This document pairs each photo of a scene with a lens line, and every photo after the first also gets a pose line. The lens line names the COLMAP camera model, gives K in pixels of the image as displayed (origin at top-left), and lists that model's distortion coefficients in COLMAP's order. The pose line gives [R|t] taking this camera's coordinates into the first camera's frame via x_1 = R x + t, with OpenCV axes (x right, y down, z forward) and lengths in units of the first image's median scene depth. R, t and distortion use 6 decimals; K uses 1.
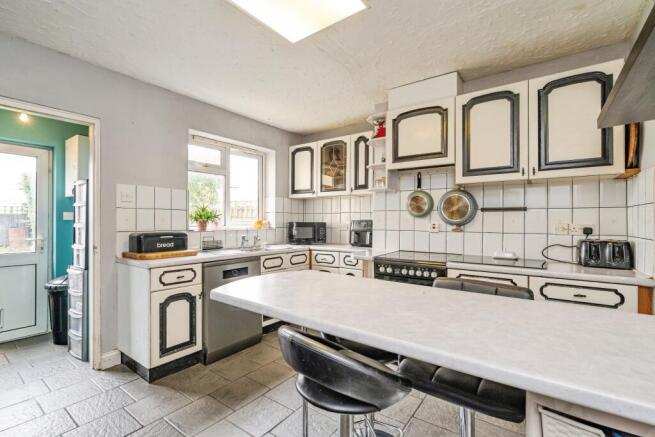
lens RADIAL K [[299.1, 0, 325.3], [0, 299.1, 221.0], [0, 0, 1]] dist [-0.008325, 0.002131]
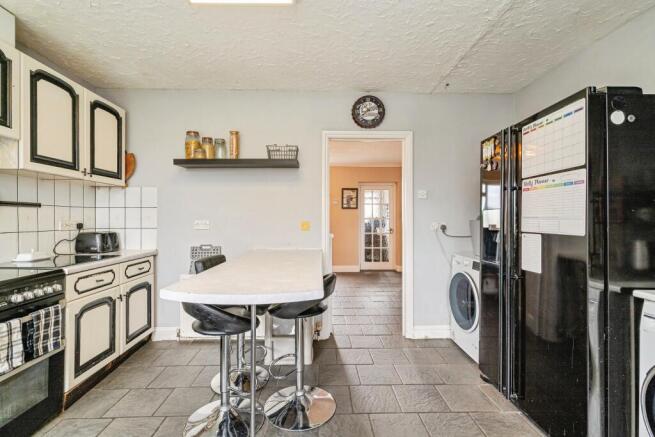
lens RADIAL K [[299.1, 0, 330.3], [0, 299.1, 218.9], [0, 0, 1]] dist [-0.008325, 0.002131]
pose [[-0.619102, -0.001201, 0.785309, -0.613313], [0.004519, 0.999977, 0.005092, 0.002050], [-0.785297, 0.006701, -0.619083, 0.824718]]
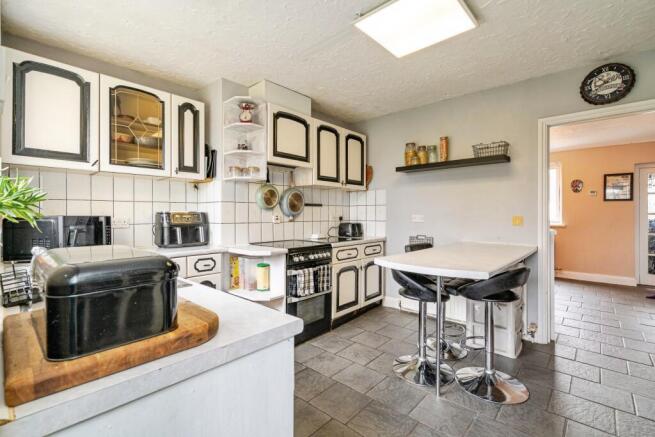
lens RADIAL K [[299.1, 0, 324.3], [0, 299.1, 215.4], [0, 0, 1]] dist [-0.008325, 0.002131]
pose [[0.104034, -0.005085, 0.994561, -0.837762], [0.005434, 0.999975, 0.004544, 0.004794], [-0.994559, 0.004932, 0.104059, 0.790399]]
